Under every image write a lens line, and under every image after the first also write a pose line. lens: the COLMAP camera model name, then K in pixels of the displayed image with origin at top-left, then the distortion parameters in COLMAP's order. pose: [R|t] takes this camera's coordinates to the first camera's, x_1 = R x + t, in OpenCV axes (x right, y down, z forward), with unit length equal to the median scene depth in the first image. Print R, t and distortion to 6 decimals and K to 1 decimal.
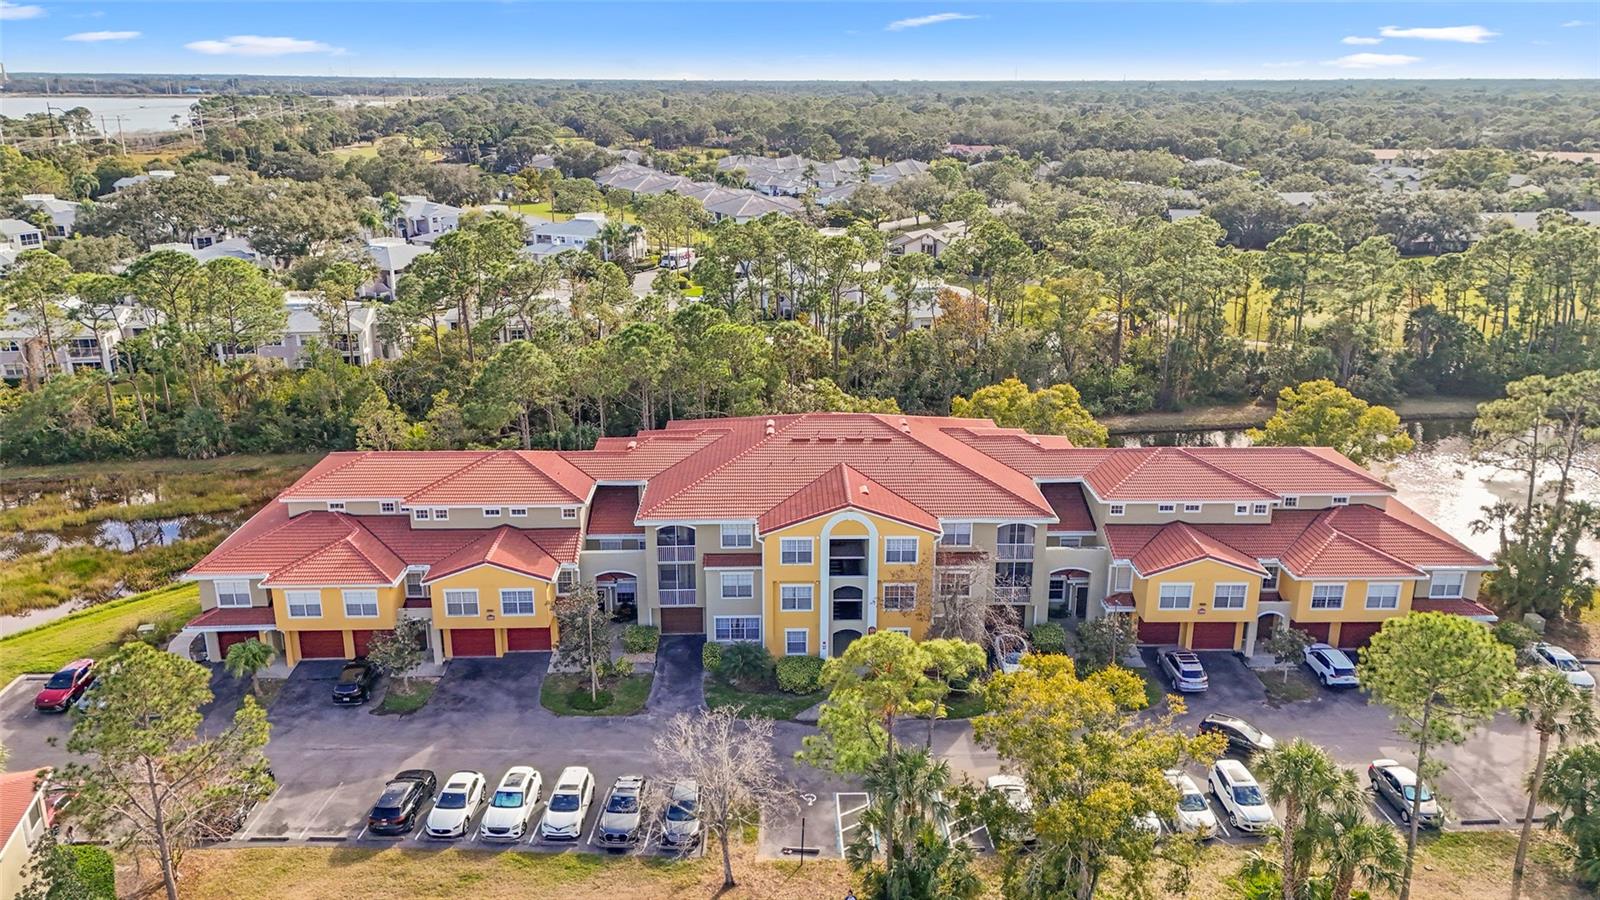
lens RADIAL K [[1162.9, 0, 806.8], [0, 1162.9, 460.2], [0, 0, 1]] dist [0.073608, -0.067664]
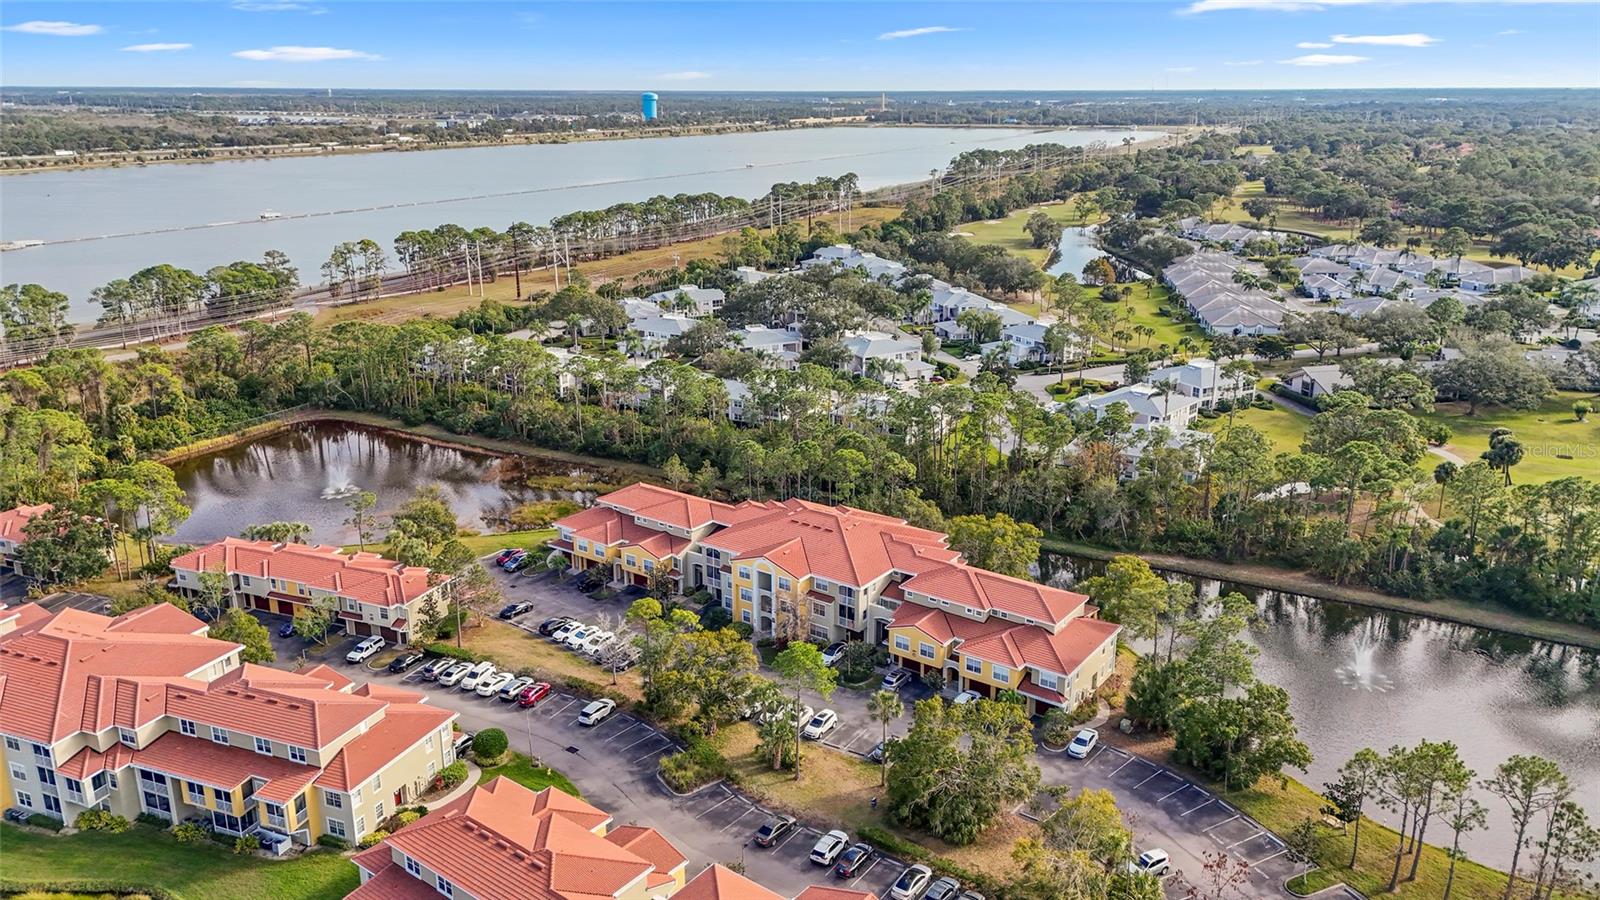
lens RADIAL K [[1162.9, 0, 805.3], [0, 1162.9, 447.0], [0, 0, 1]] dist [0.073608, -0.067664]
pose [[0.799630, 0.172556, -0.575167, 1.196954], [-0.185942, 0.981898, 0.036072, -0.230543], [0.570980, 0.078103, 0.817241, -0.647117]]
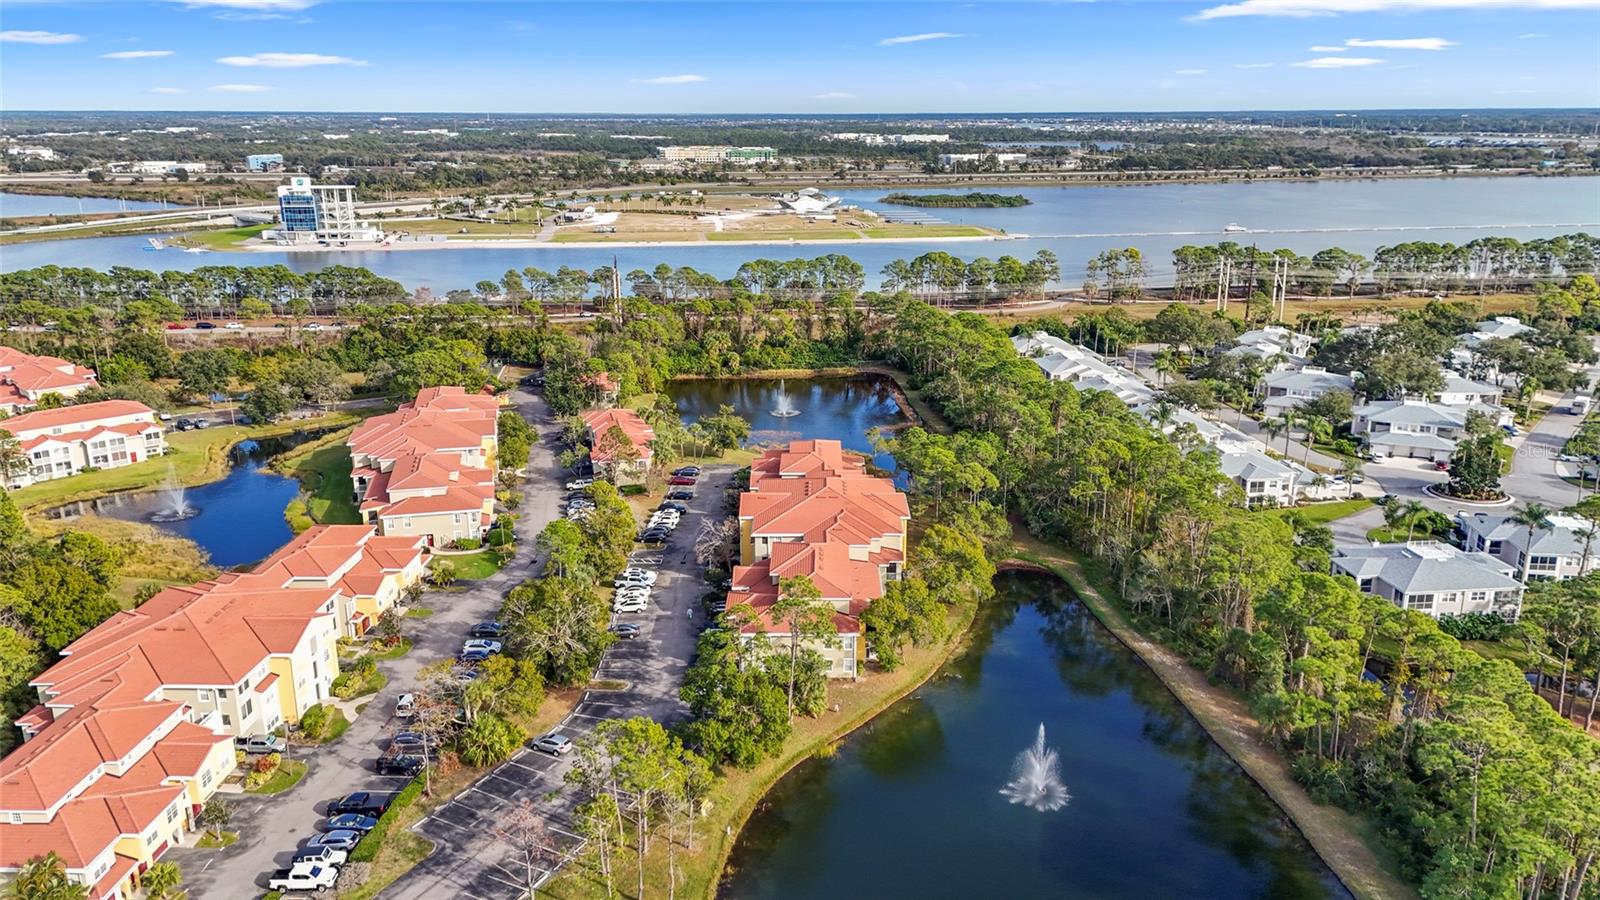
lens RADIAL K [[1162.9, 0, 816.4], [0, 1162.9, 448.0], [0, 0, 1]] dist [0.073608, -0.067664]
pose [[-0.016812, 0.272616, -0.961976, 2.337790], [-0.311387, 0.912837, 0.264133, -0.739788], [0.950134, 0.303988, 0.069543, 0.894958]]
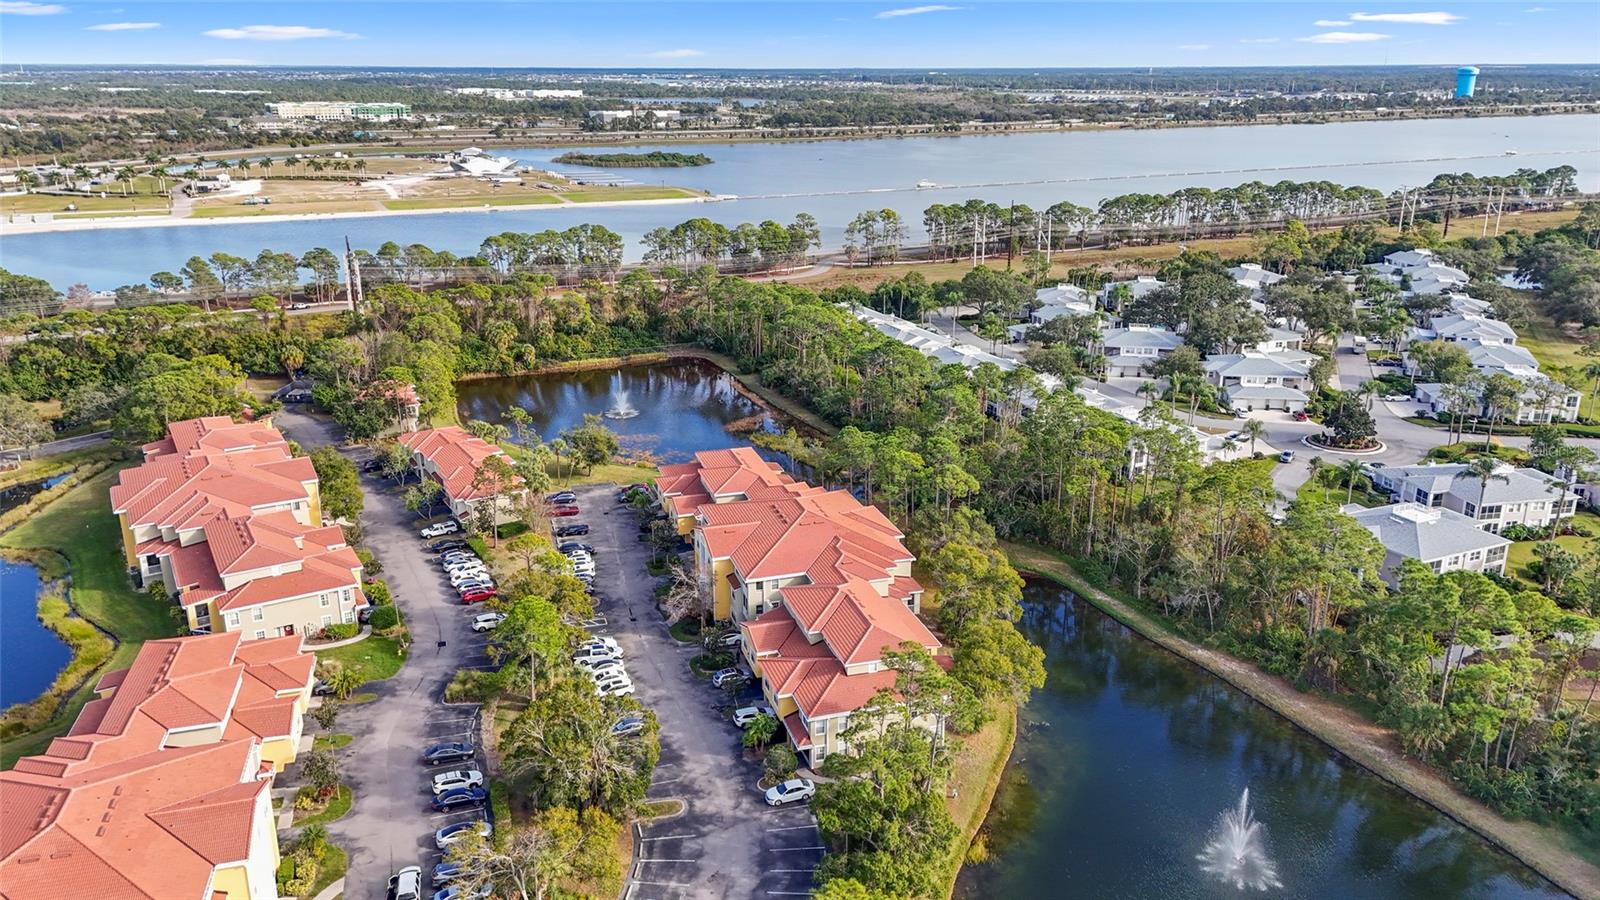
lens RADIAL K [[1162.9, 0, 808.3], [0, 1162.9, 451.9], [0, 0, 1]] dist [0.073608, -0.067664]
pose [[0.282191, 0.296163, -0.912500, 1.886461], [-0.299016, 0.930928, 0.209673, -0.565643], [0.911569, 0.213685, 0.351257, 0.374089]]
